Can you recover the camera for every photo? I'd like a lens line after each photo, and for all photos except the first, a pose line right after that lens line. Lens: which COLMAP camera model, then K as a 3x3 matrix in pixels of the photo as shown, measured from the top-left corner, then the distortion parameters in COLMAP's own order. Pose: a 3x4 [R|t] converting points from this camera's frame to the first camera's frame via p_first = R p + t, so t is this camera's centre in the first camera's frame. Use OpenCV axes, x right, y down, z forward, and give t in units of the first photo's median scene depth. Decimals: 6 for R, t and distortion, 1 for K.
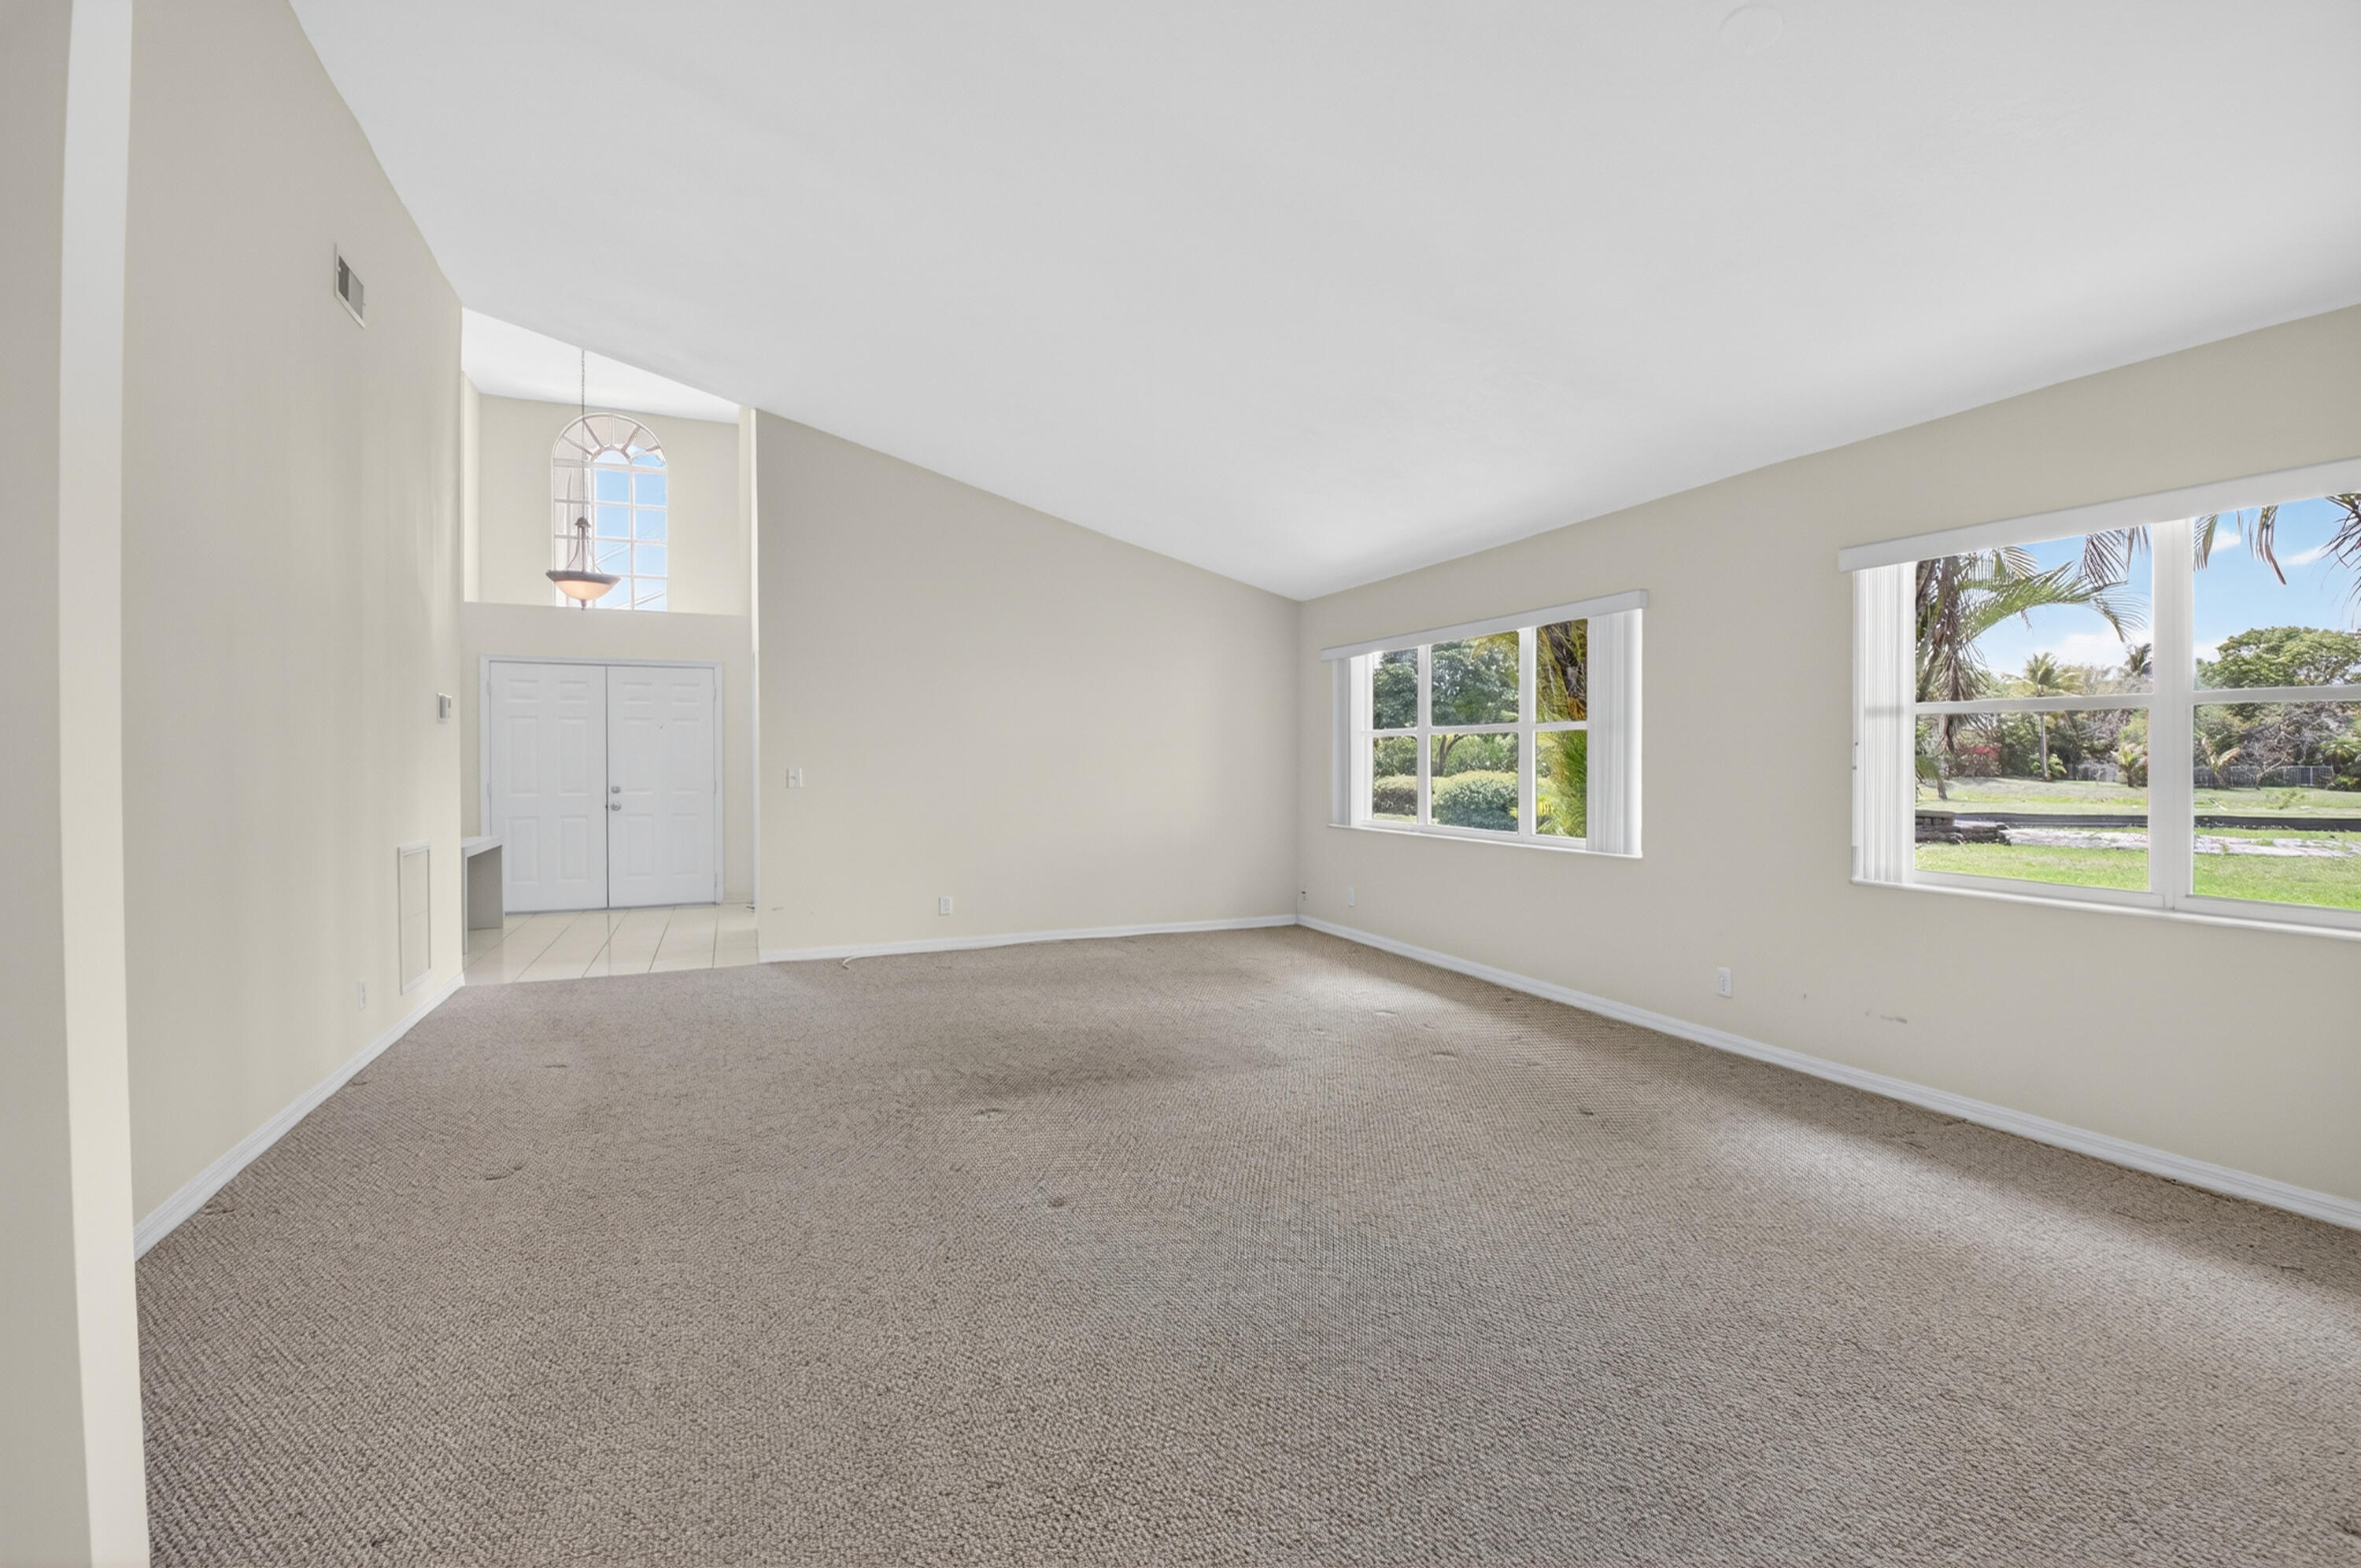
lens RADIAL K [[1067.7, 0, 1183.5], [0, 1067.7, 777.0], [0, 0, 1]] dist [0.000274, -0.017366]
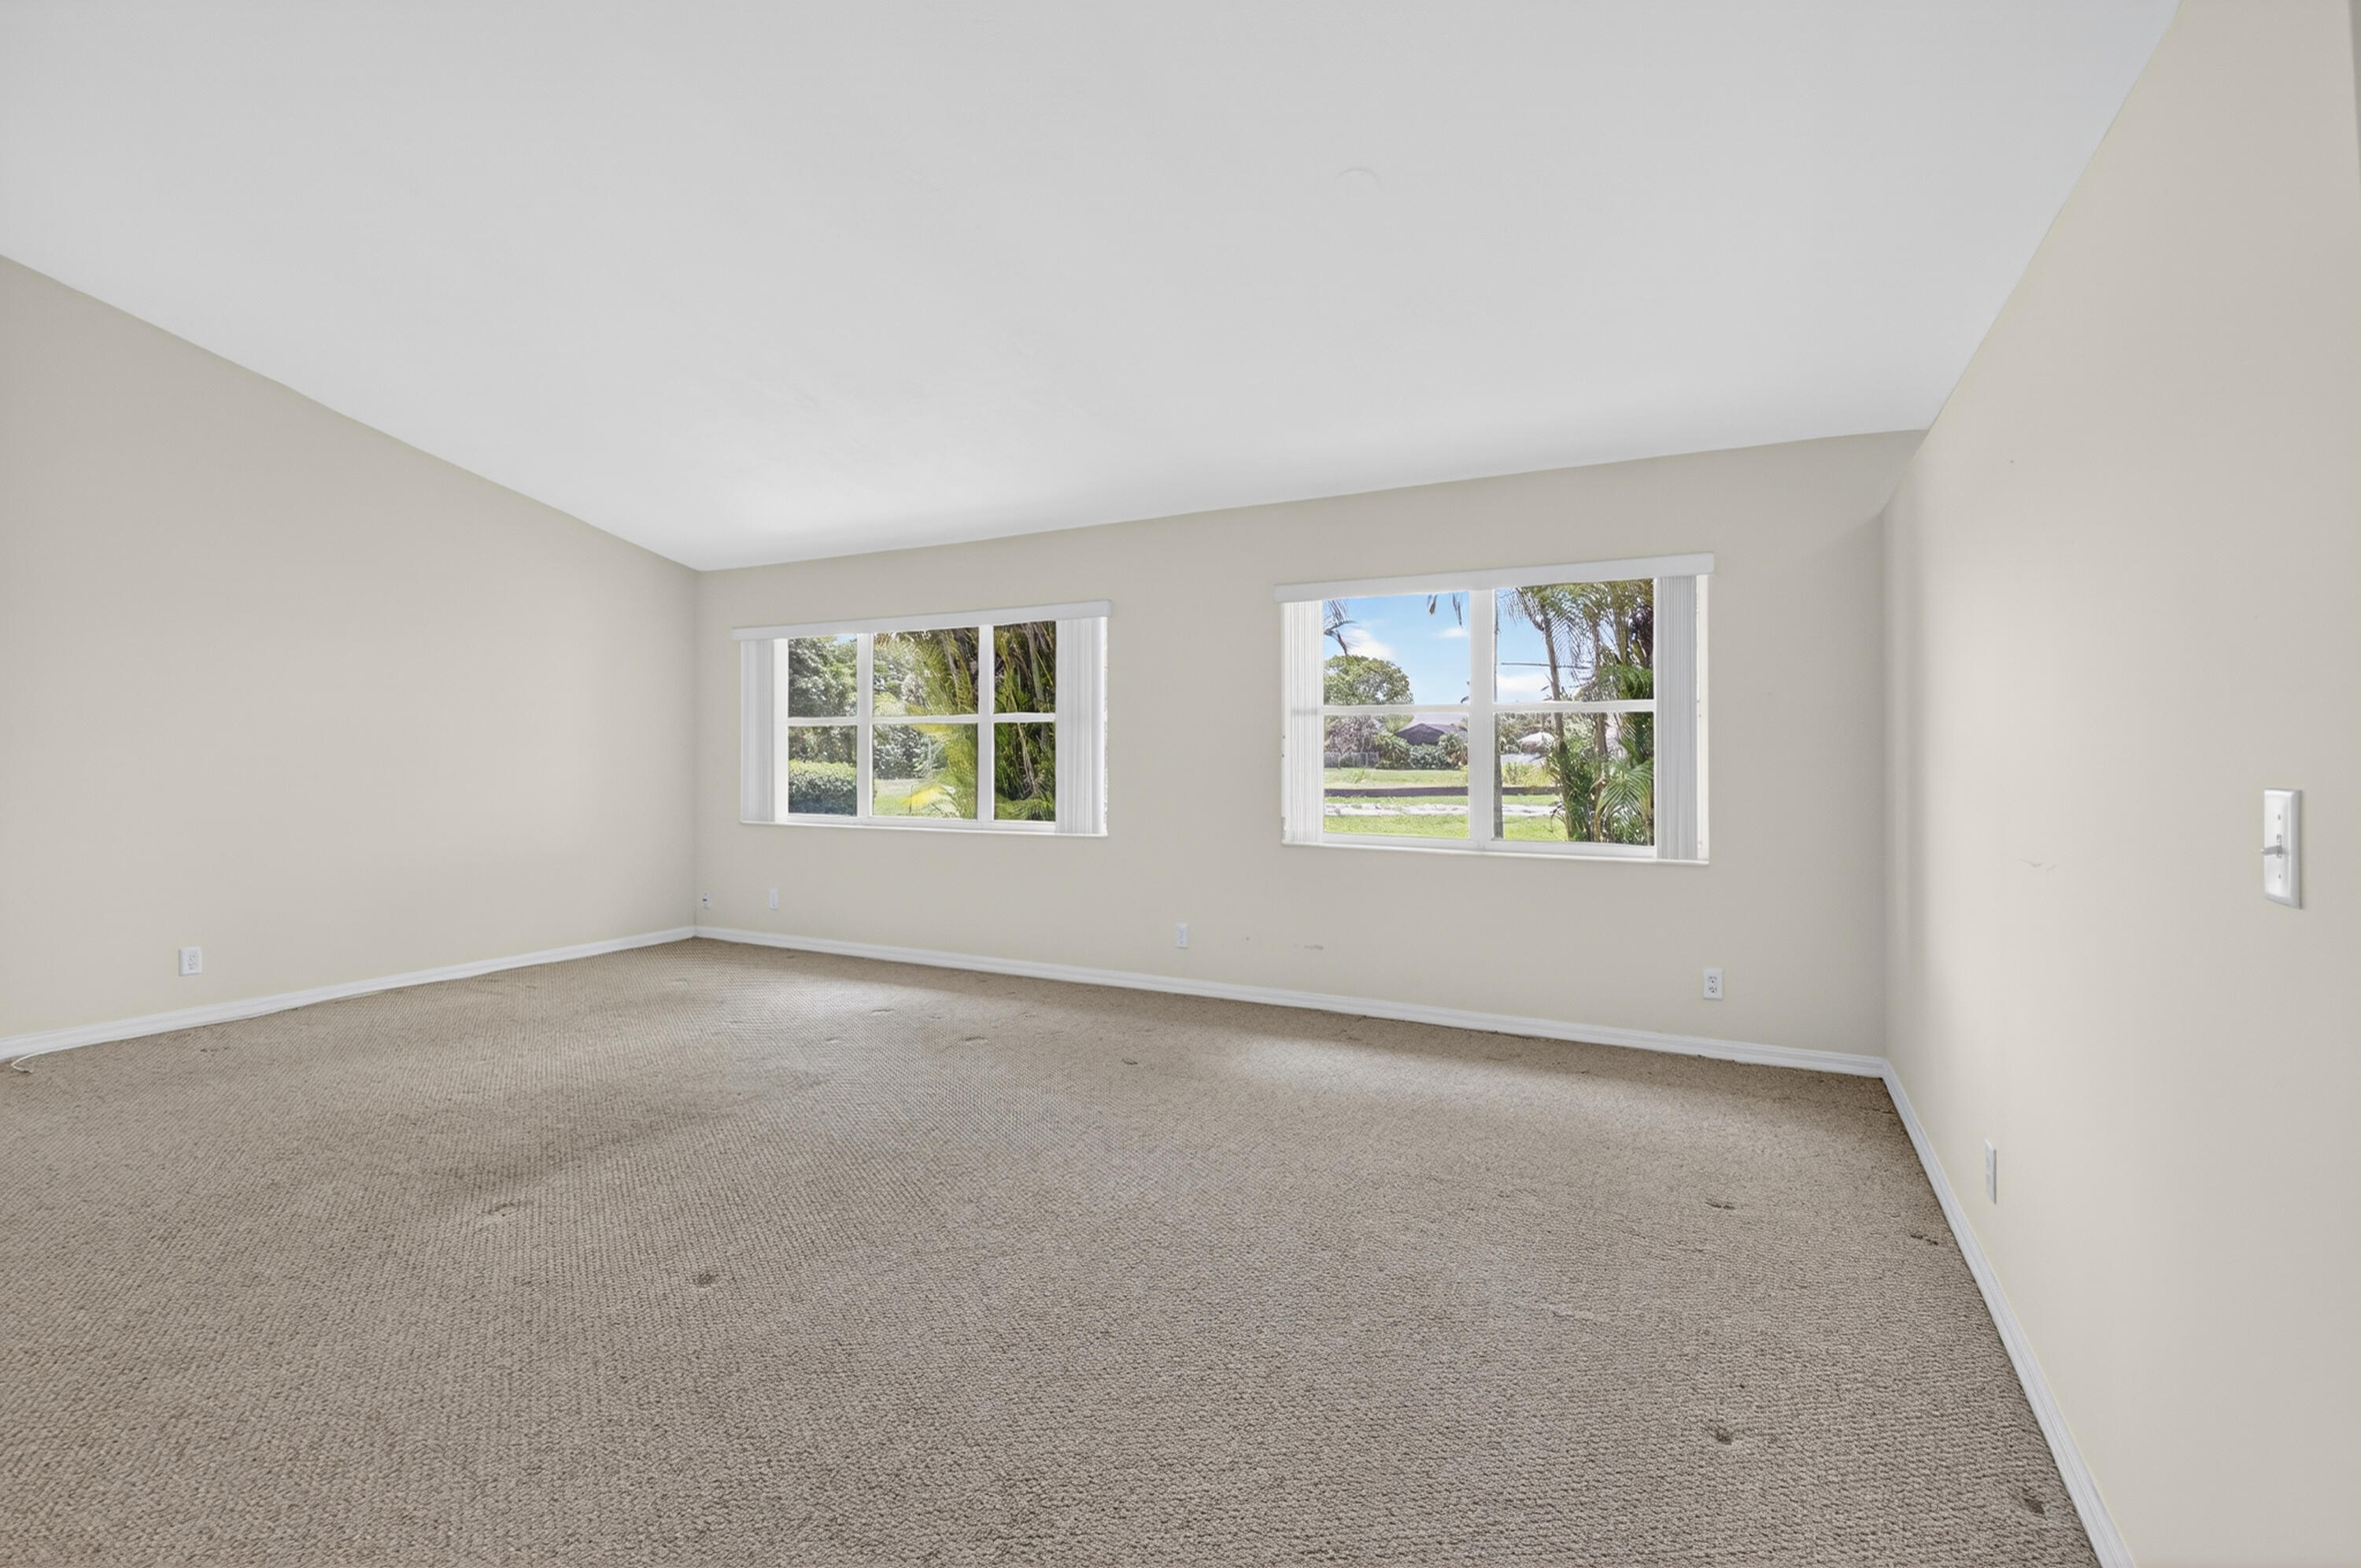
lens RADIAL K [[1067.1, 0, 1244.2], [0, 1067.1, 731.5], [0, 0, 1]] dist [-0.001838, -0.014927]
pose [[0.756193, 0.008046, 0.654299, -0.167429], [0.014113, 0.999491, -0.028602, -0.000756], [-0.654197, 0.030863, 0.755695, 0.038837]]
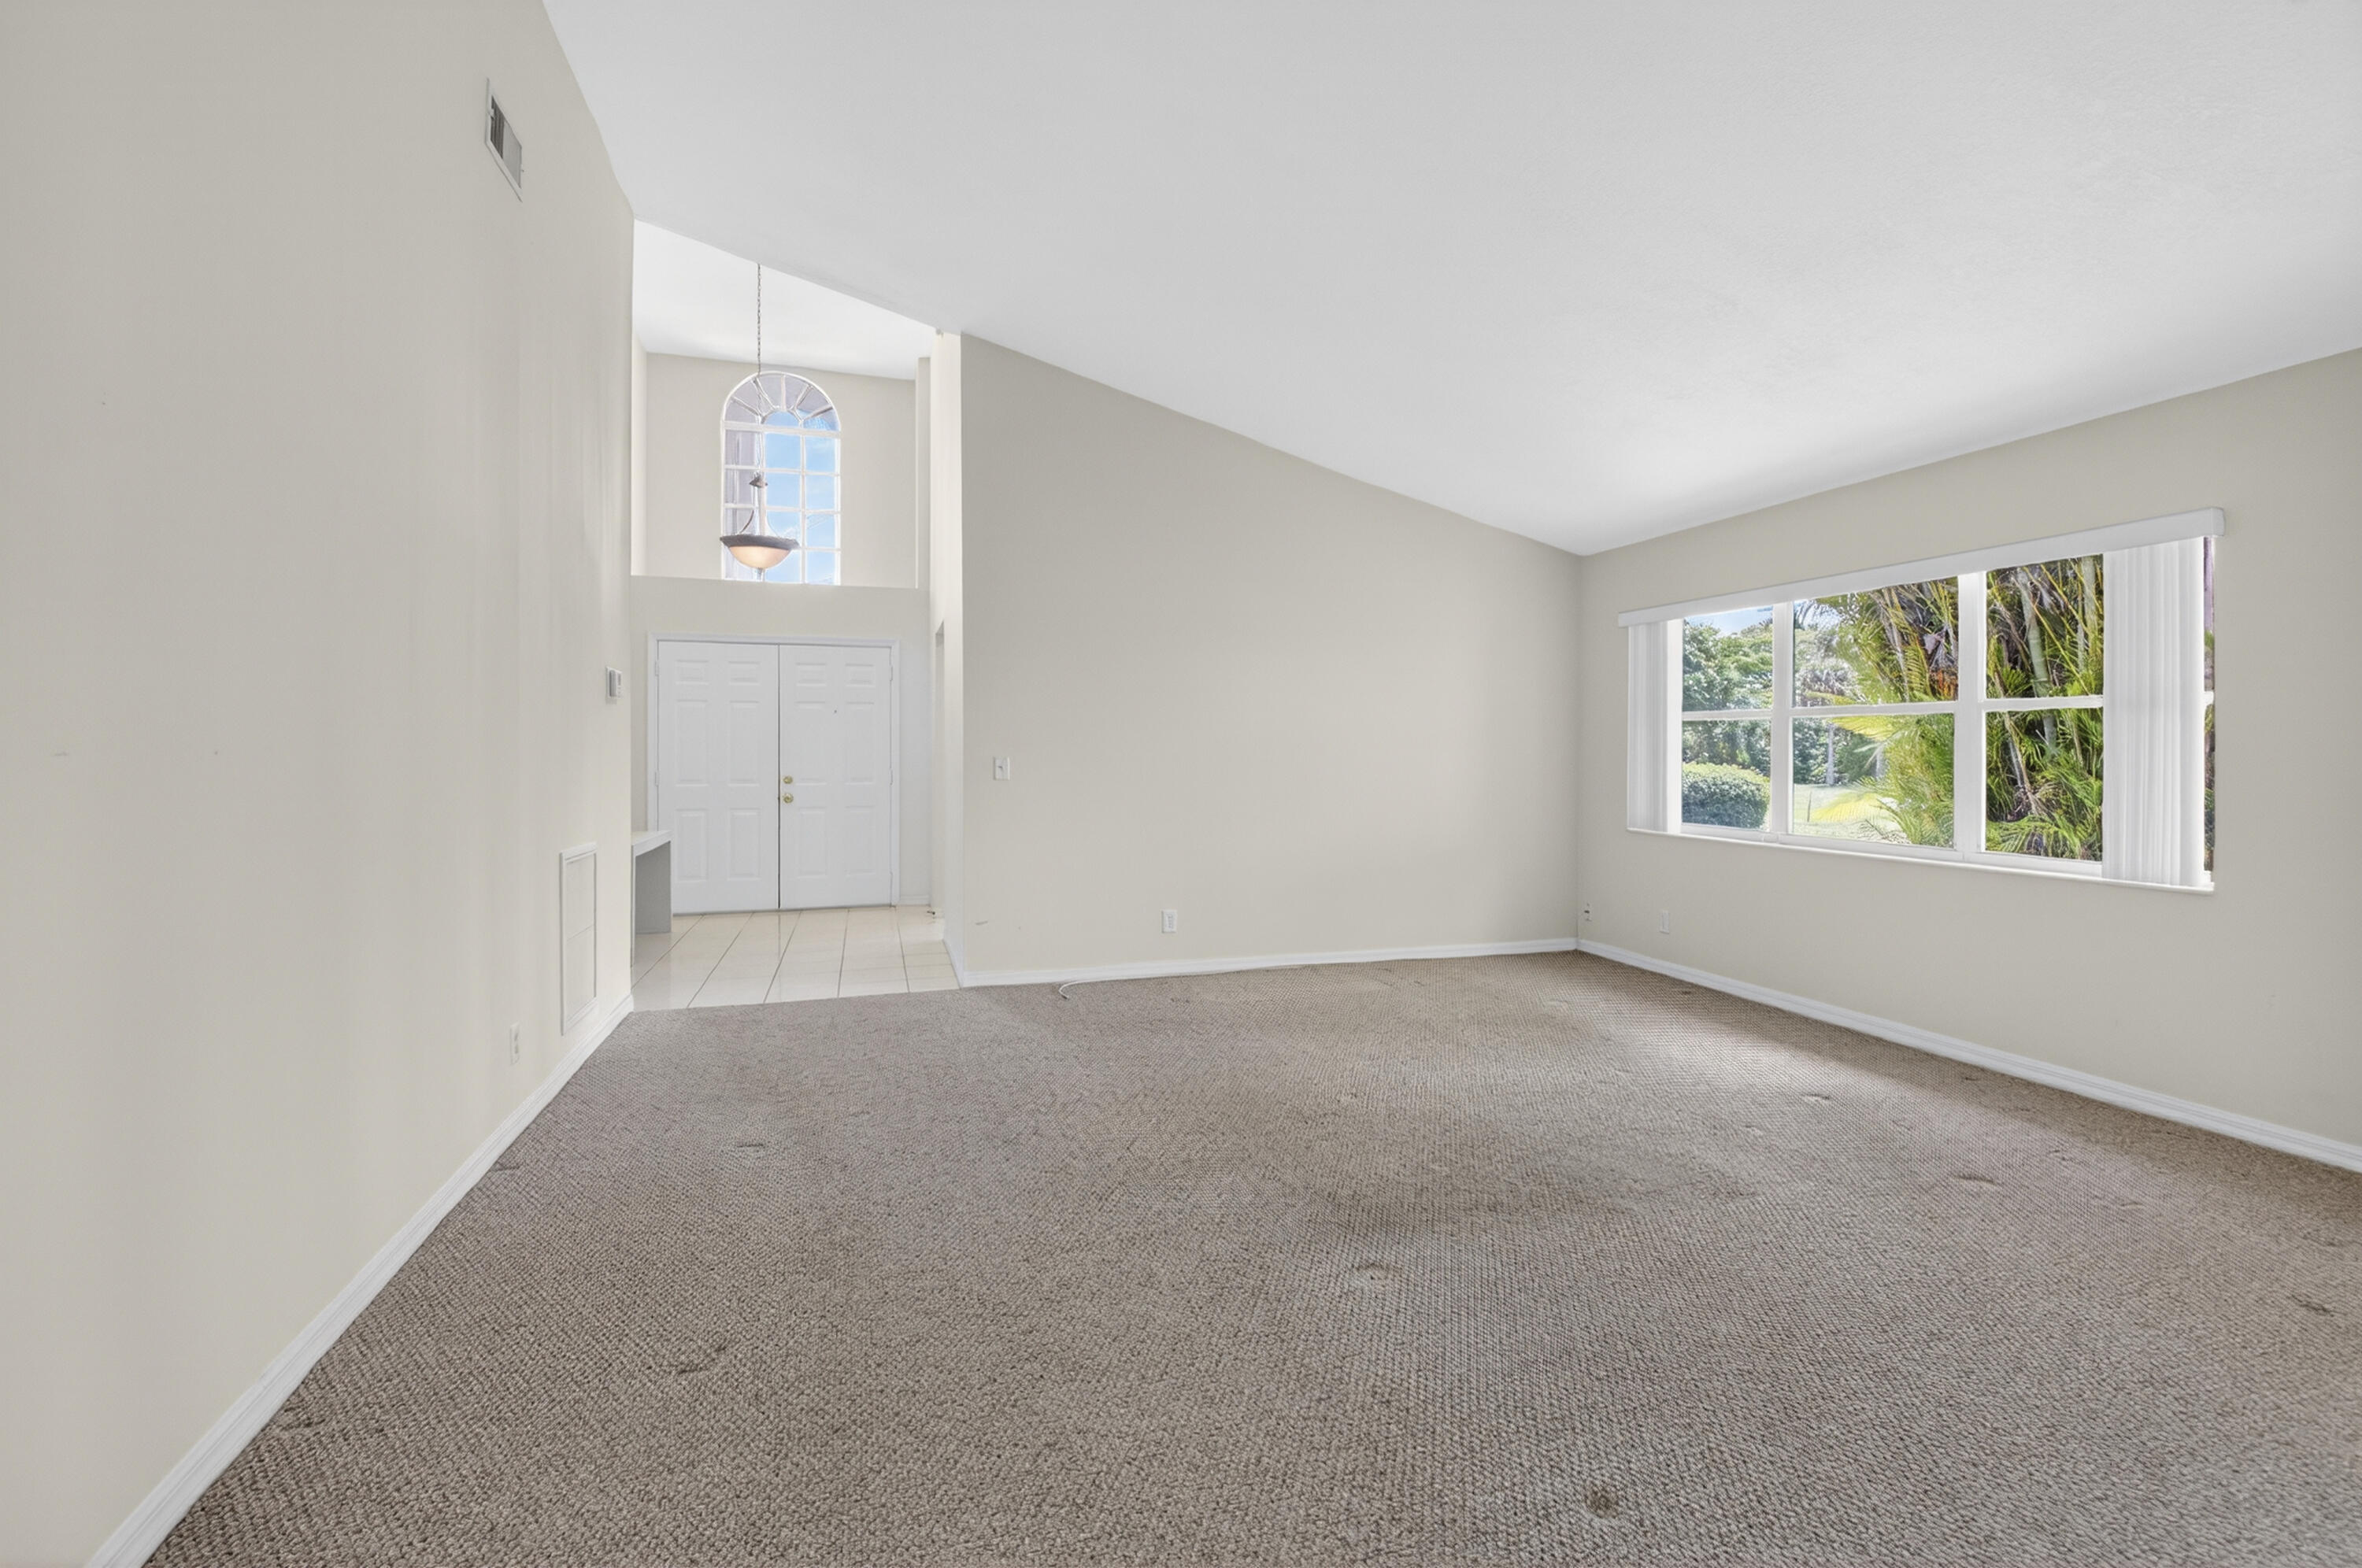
lens RADIAL K [[1066.4, 0, 1162.9], [0, 1066.4, 768.7], [0, 0, 1]] dist [0.017607, -0.029001]
pose [[0.991922, 0.006348, -0.126694, -0.137330], [-0.006234, 0.999980, 0.001292, -0.000864], [0.126700, -0.000492, 0.991941, 0.188847]]
